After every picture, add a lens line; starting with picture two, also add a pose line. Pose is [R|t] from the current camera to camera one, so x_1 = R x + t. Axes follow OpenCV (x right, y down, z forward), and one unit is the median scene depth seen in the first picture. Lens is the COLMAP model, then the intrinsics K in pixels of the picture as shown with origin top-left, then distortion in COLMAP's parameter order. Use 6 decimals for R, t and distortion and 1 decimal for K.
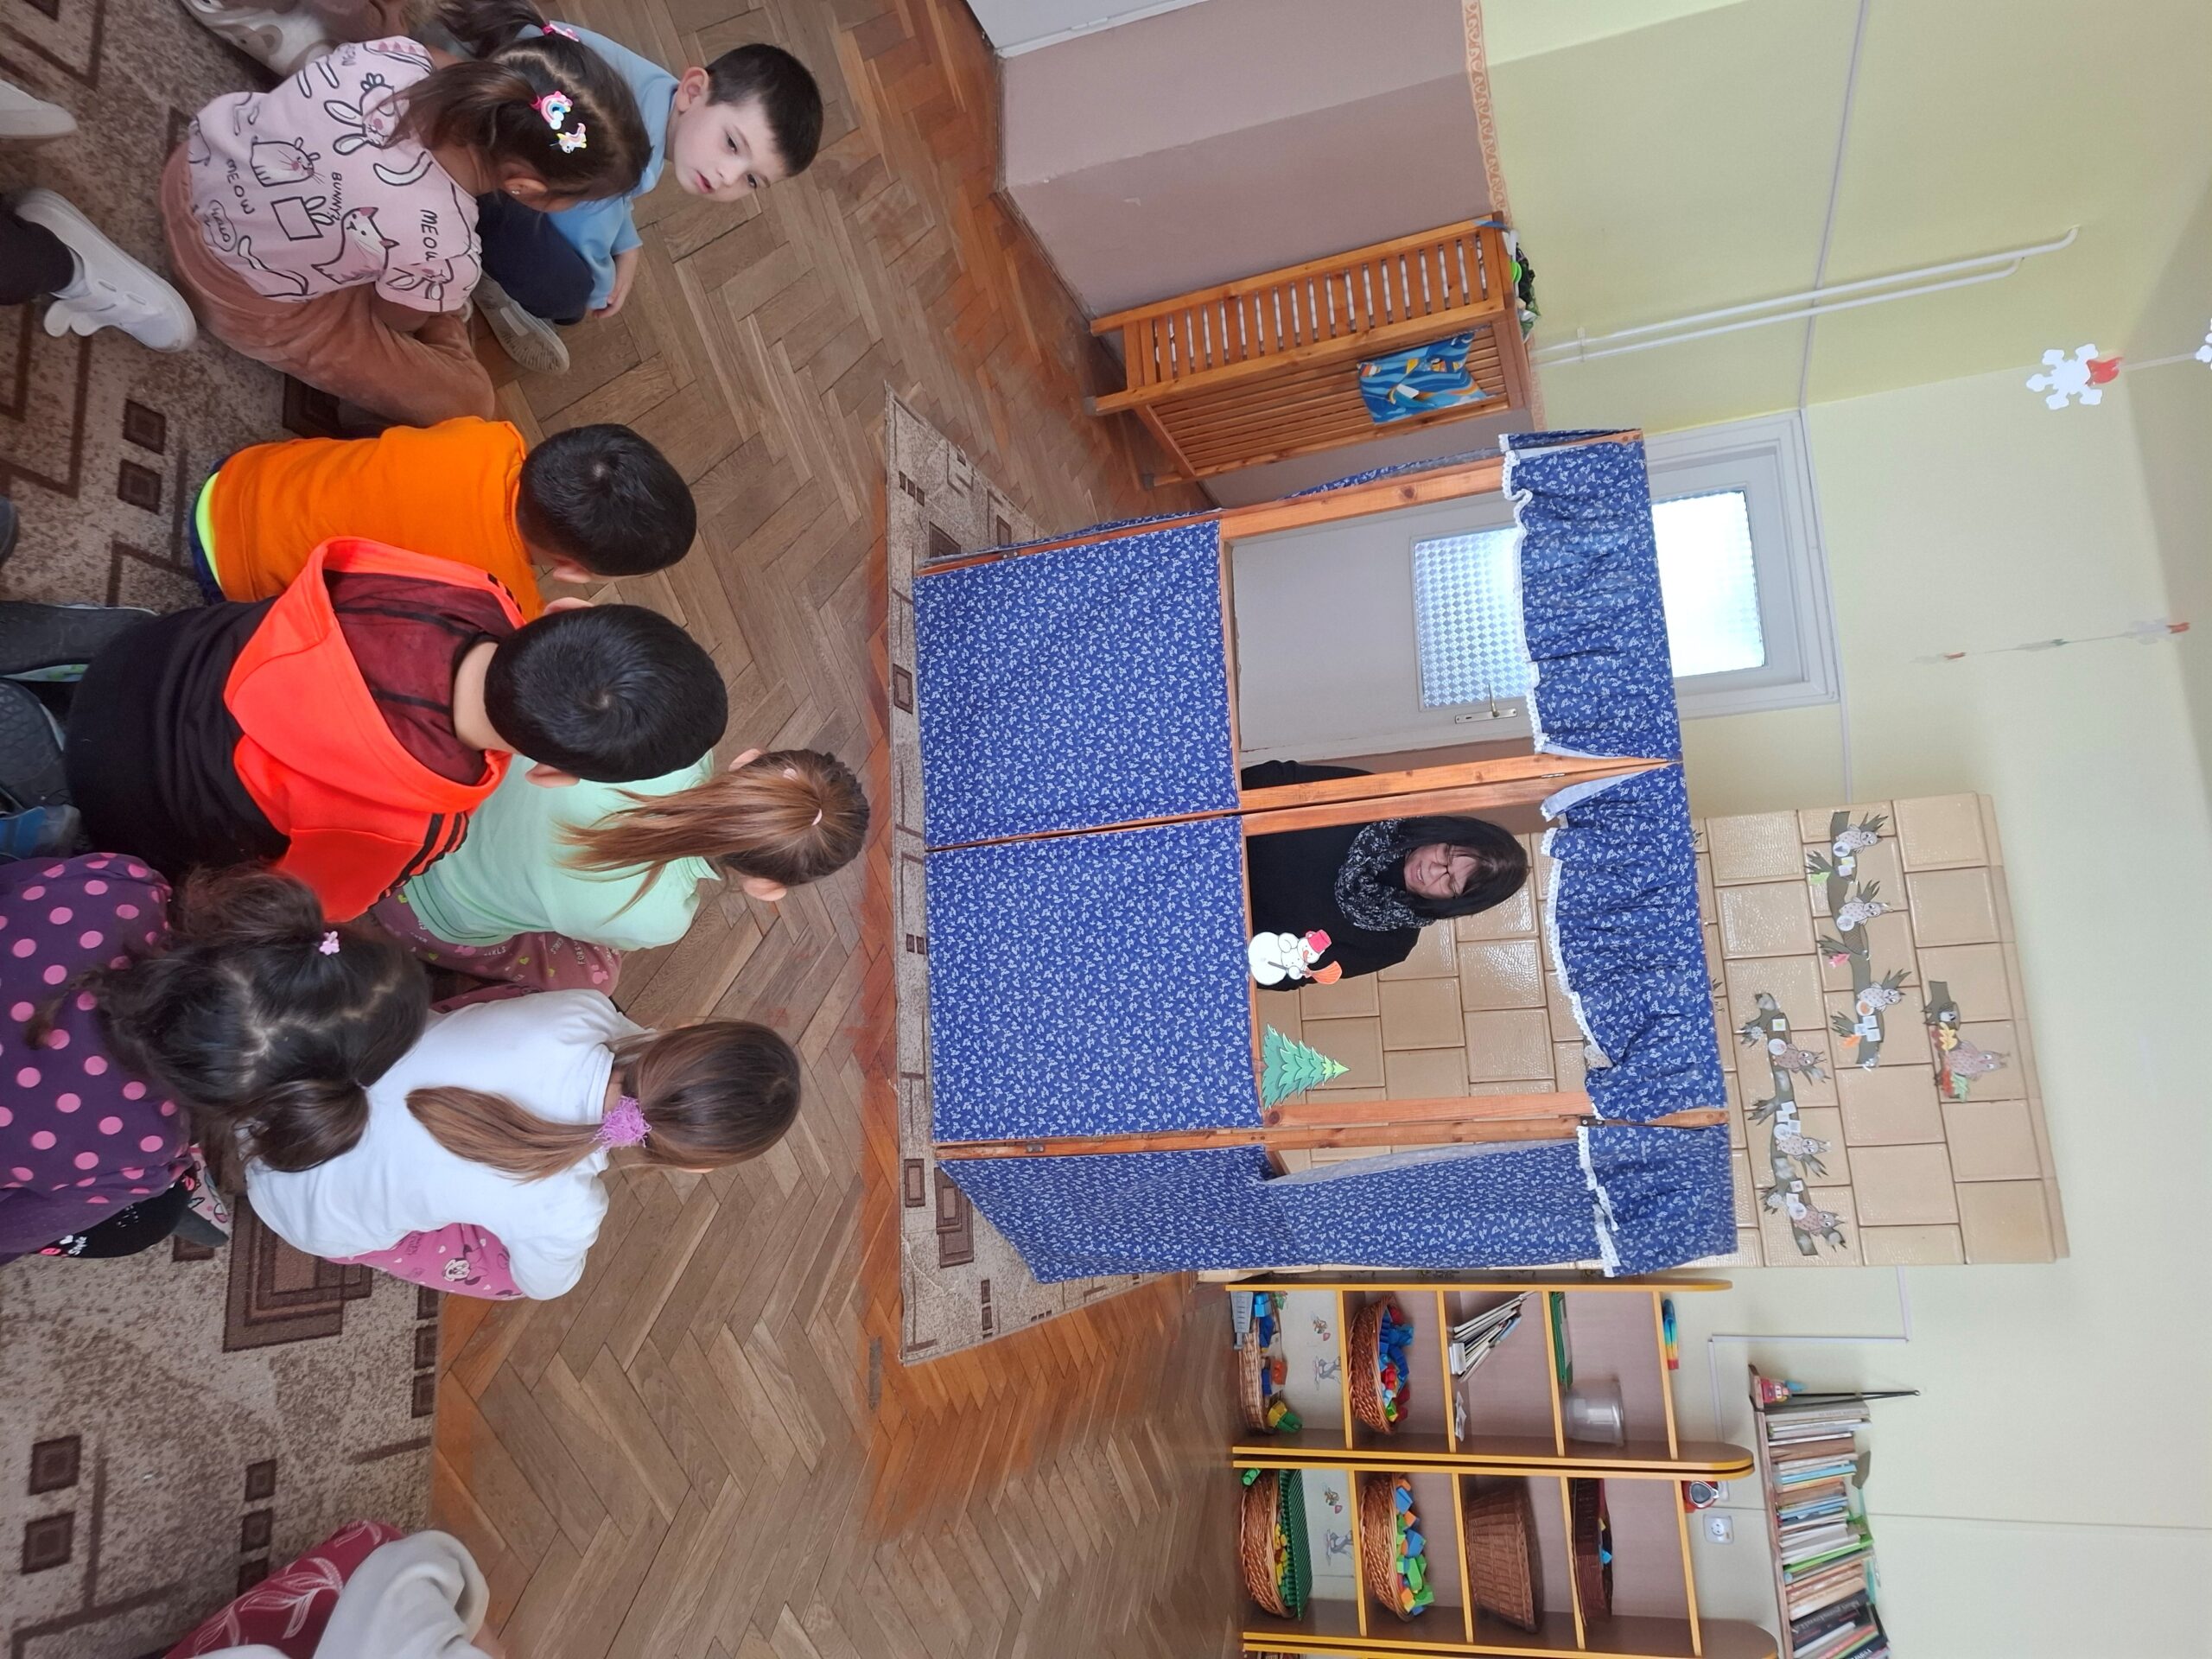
lens RADIAL K [[1494.4, 0, 1106.0], [0, 1494.4, 829.5], [0, 0, 1]] dist [0.008432, -0.038355]
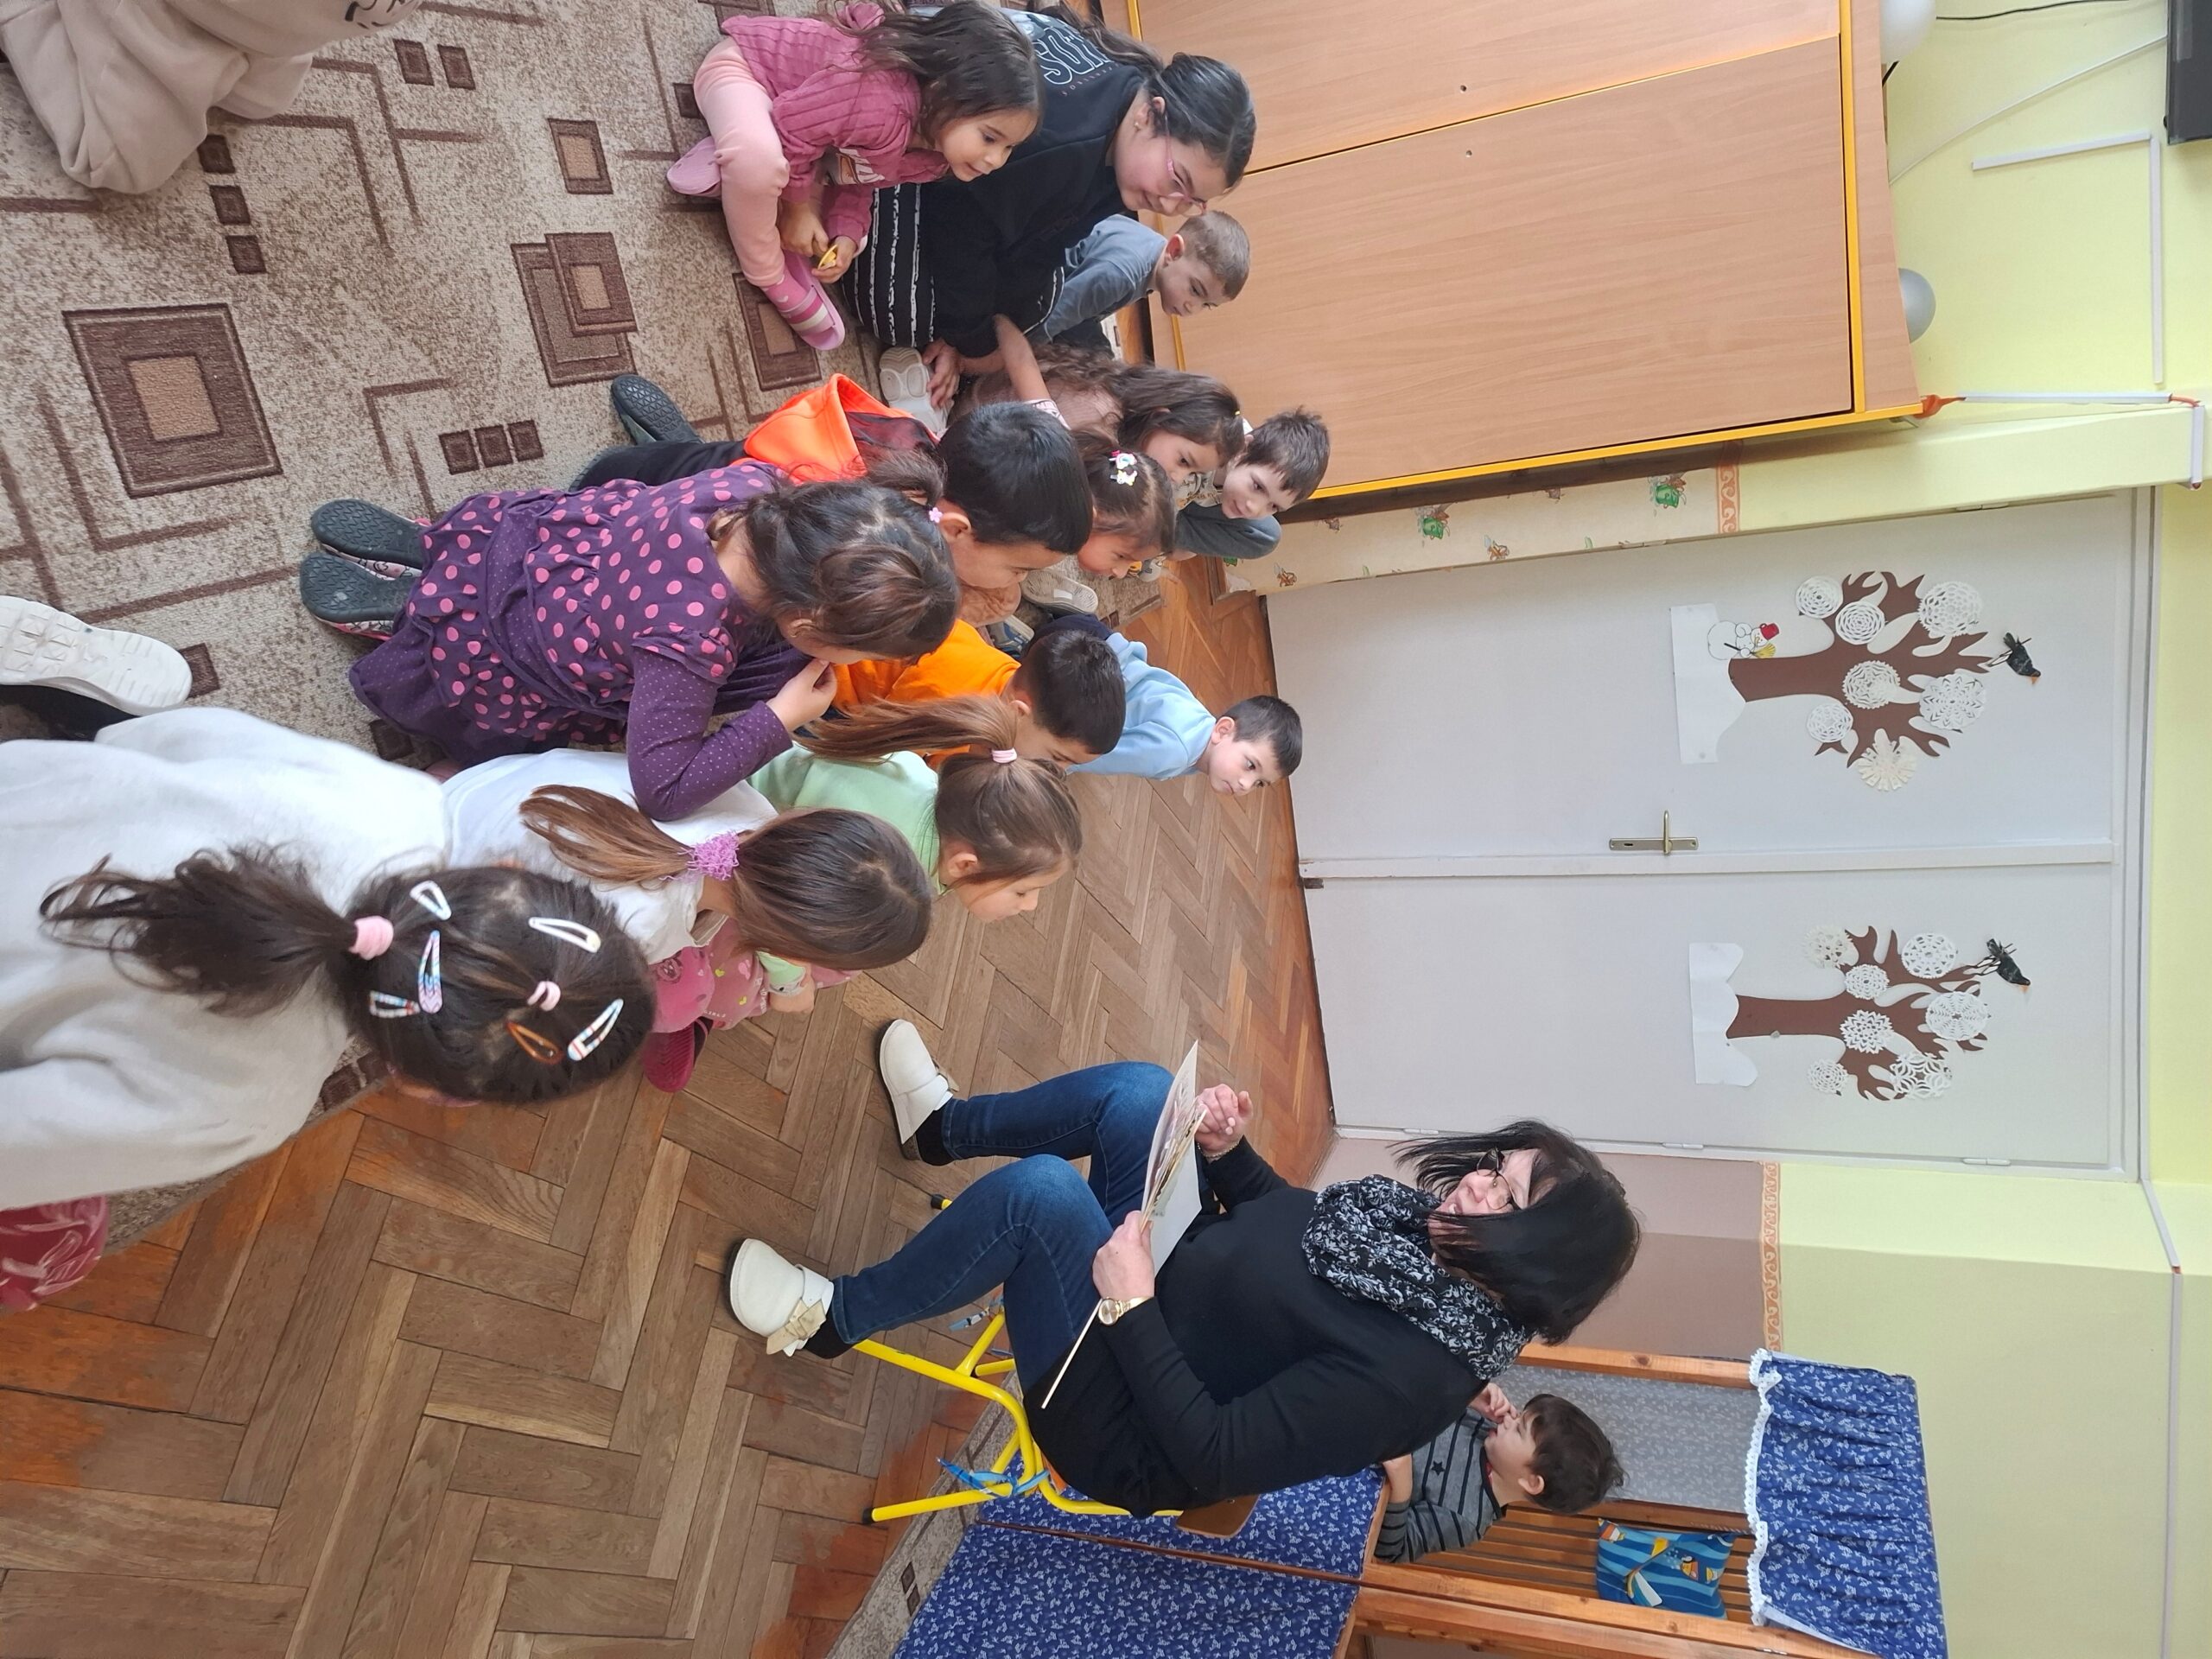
lens RADIAL K [[1494.4, 0, 1106.0], [0, 1494.4, 829.5], [0, 0, 1]] dist [0.008432, -0.038355]
pose [[0.899337, 0.289713, -0.327505, 0.117063], [-0.434371, 0.506032, -0.745153, 0.453522], [-0.050152, 0.812403, 0.580936, 0.227988]]
